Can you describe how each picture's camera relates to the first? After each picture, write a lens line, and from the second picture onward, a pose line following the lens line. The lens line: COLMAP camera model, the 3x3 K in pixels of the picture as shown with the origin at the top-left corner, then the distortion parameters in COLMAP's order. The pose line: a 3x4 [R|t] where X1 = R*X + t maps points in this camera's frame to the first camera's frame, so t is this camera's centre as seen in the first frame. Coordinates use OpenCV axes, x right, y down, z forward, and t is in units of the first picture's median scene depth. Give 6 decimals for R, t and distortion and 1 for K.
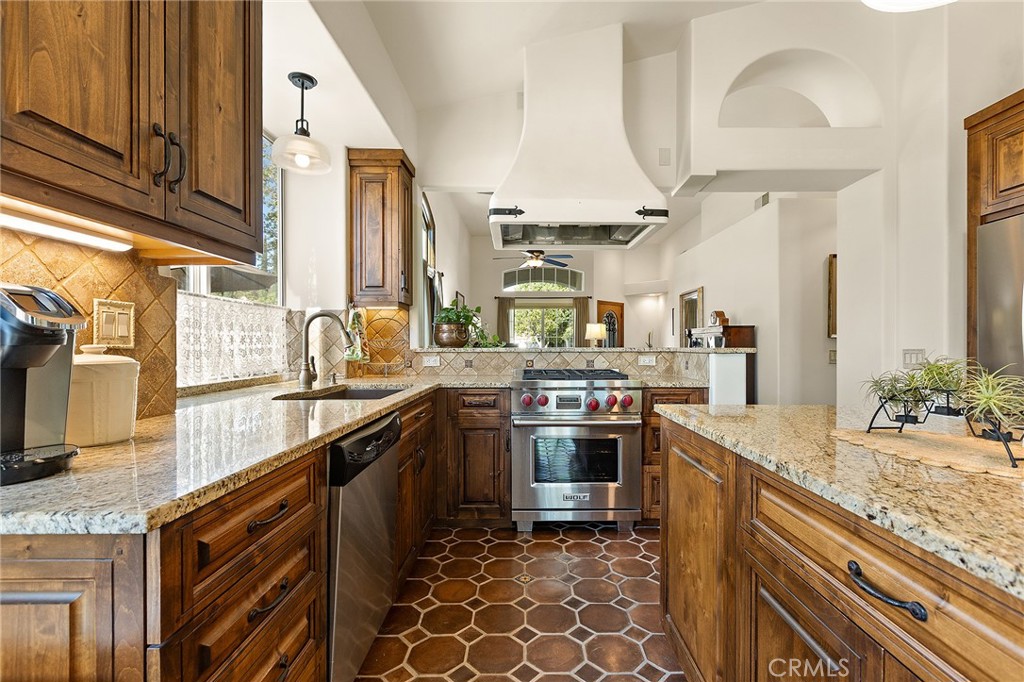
lens RADIAL K [[462.8, 0, 529.5], [0, 462.8, 346.4], [0, 0, 1]] dist [0.003942, -0.001027]
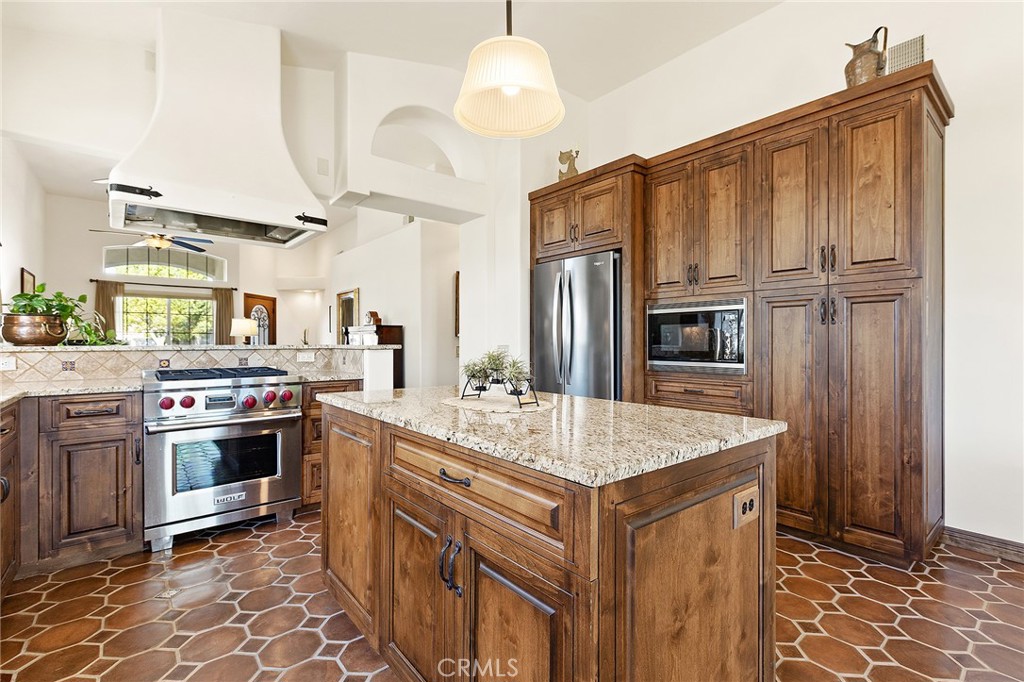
lens RADIAL K [[462.8, 0, 514.5], [0, 462.8, 342.3], [0, 0, 1]] dist [0.003942, -0.001027]
pose [[0.776752, -0.000005, 0.629806, -0.045931], [0.001472, 0.999997, -0.001807, -0.000807], [-0.629805, 0.002330, 0.776750, -0.130790]]
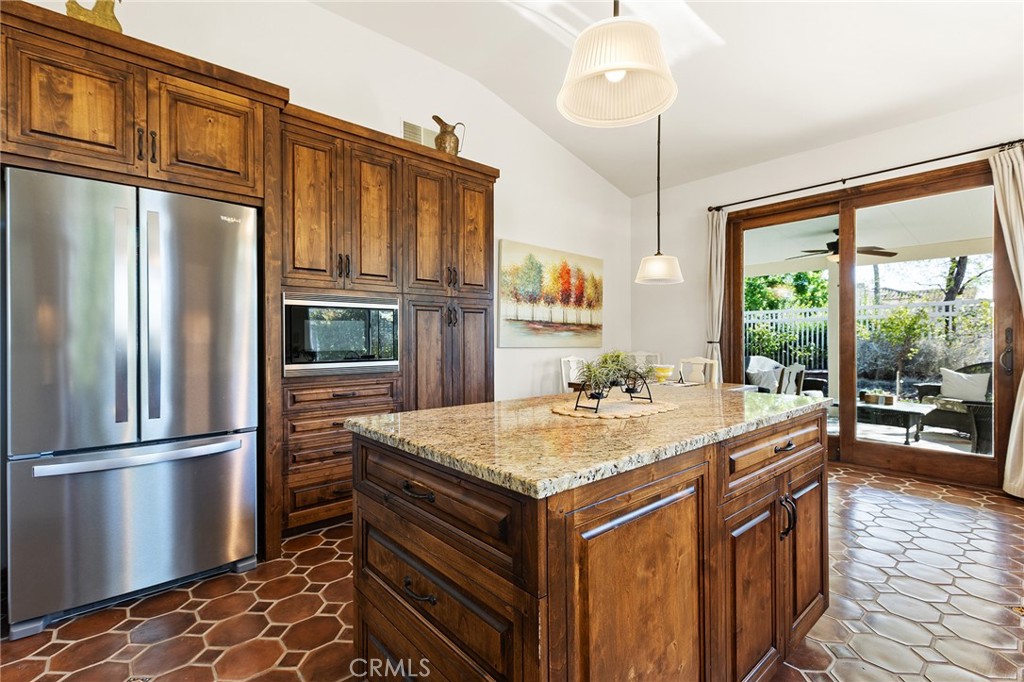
lens RADIAL K [[462.8, 0, 527.2], [0, 462.8, 335.4], [0, 0, 1]] dist [0.003942, -0.001027]
pose [[-0.662846, 0.007243, 0.748721, -0.028366], [0.004424, 0.999974, -0.005757, -0.006167], [-0.748743, -0.000504, -0.662861, 0.771823]]
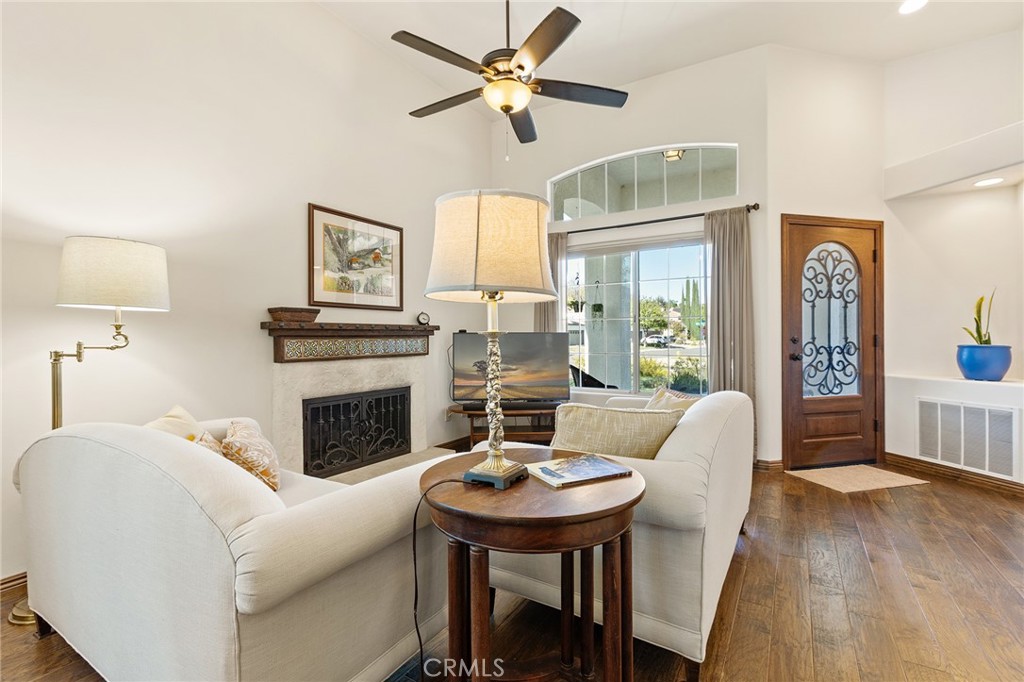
lens RADIAL K [[462.8, 0, 517.1], [0, 462.8, 339.5], [0, 0, 1]] dist [0.003942, -0.001027]
pose [[0.850796, -0.003602, -0.525484, 0.558653], [0.002744, 0.999993, -0.002412, 0.000078], [0.525490, 0.000610, 0.850800, 1.996002]]
